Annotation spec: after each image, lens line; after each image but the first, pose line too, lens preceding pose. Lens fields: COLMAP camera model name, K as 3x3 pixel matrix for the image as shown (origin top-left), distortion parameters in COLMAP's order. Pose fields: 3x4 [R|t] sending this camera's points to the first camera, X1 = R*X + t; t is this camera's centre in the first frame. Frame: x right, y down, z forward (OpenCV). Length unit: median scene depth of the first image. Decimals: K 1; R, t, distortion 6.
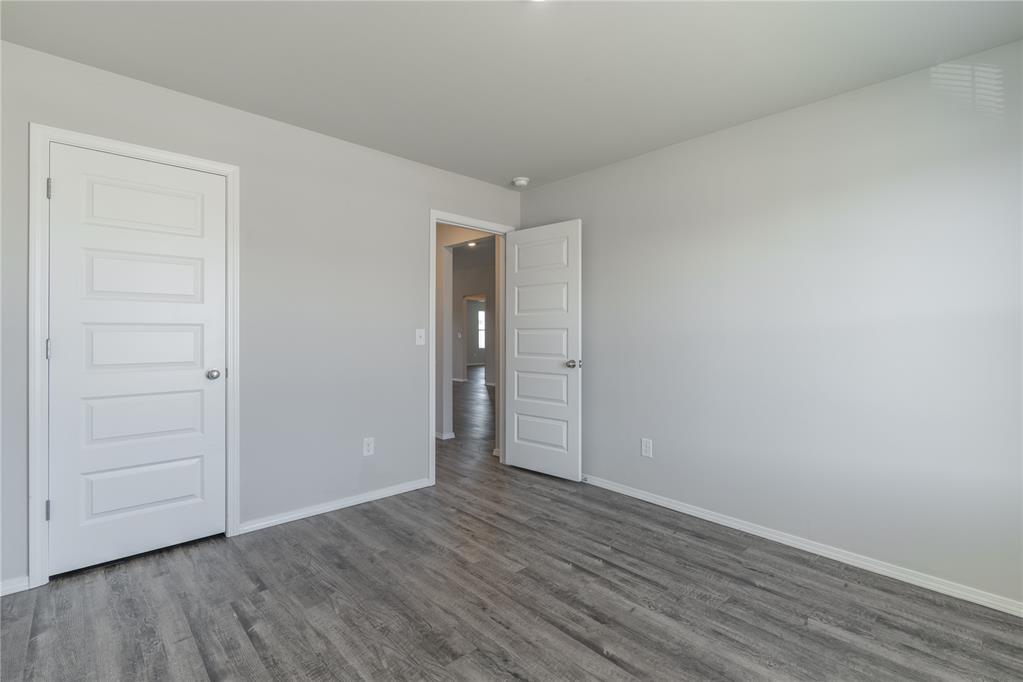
lens RADIAL K [[461.0, 0, 519.2], [0, 461.0, 333.4], [0, 0, 1]] dist [-0.003169, 0.000691]
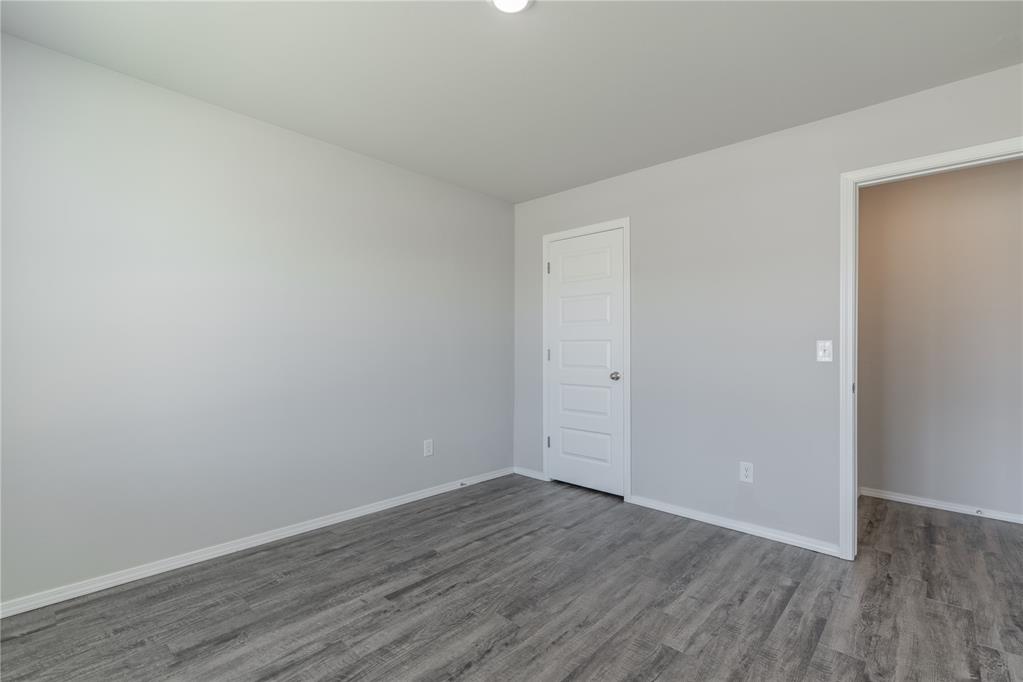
lens RADIAL K [[461.0, 0, 514.6], [0, 461.0, 345.5], [0, 0, 1]] dist [-0.003169, 0.000691]
pose [[0.072929, -0.011004, -0.997276, 0.727454], [-0.013393, 0.999838, -0.012012, 0.021765], [0.997247, 0.014233, 0.072770, 0.650595]]
